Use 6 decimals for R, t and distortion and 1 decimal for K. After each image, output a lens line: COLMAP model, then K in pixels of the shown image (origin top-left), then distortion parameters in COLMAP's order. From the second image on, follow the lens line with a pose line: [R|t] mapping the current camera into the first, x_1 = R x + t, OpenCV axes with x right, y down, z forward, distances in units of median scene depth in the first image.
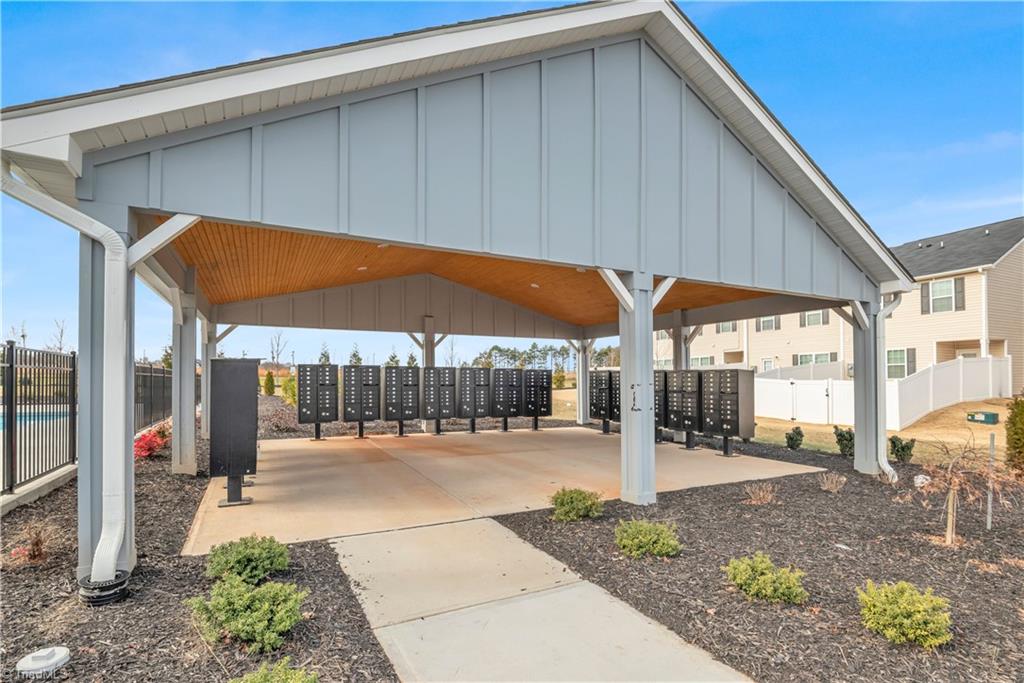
lens RADIAL K [[486.6, 0, 498.6], [0, 486.6, 376.4], [0, 0, 1]] dist [-0.001000, -0.000381]
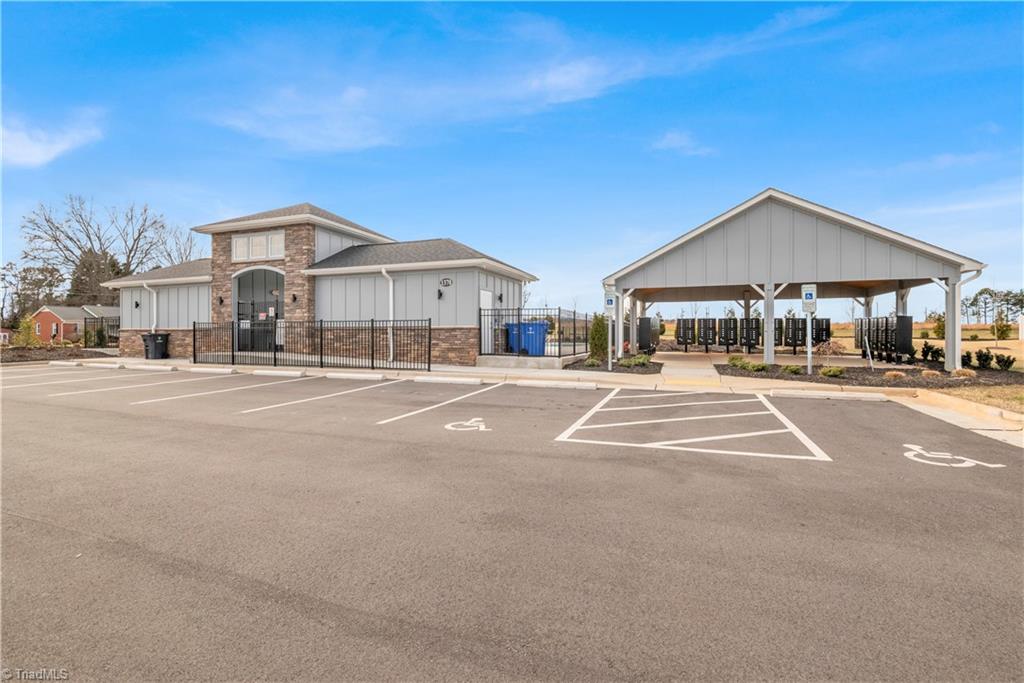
lens RADIAL K [[468.5, 0, 512.0], [0, 468.5, 341.5], [0, 0, 1]] dist [-0.019711, -0.000761]
pose [[0.669224, 0.012958, -0.742948, 0.659944], [0.005026, 0.999746, 0.021965, 0.028223], [0.743044, -0.018433, 0.668989, -0.984562]]
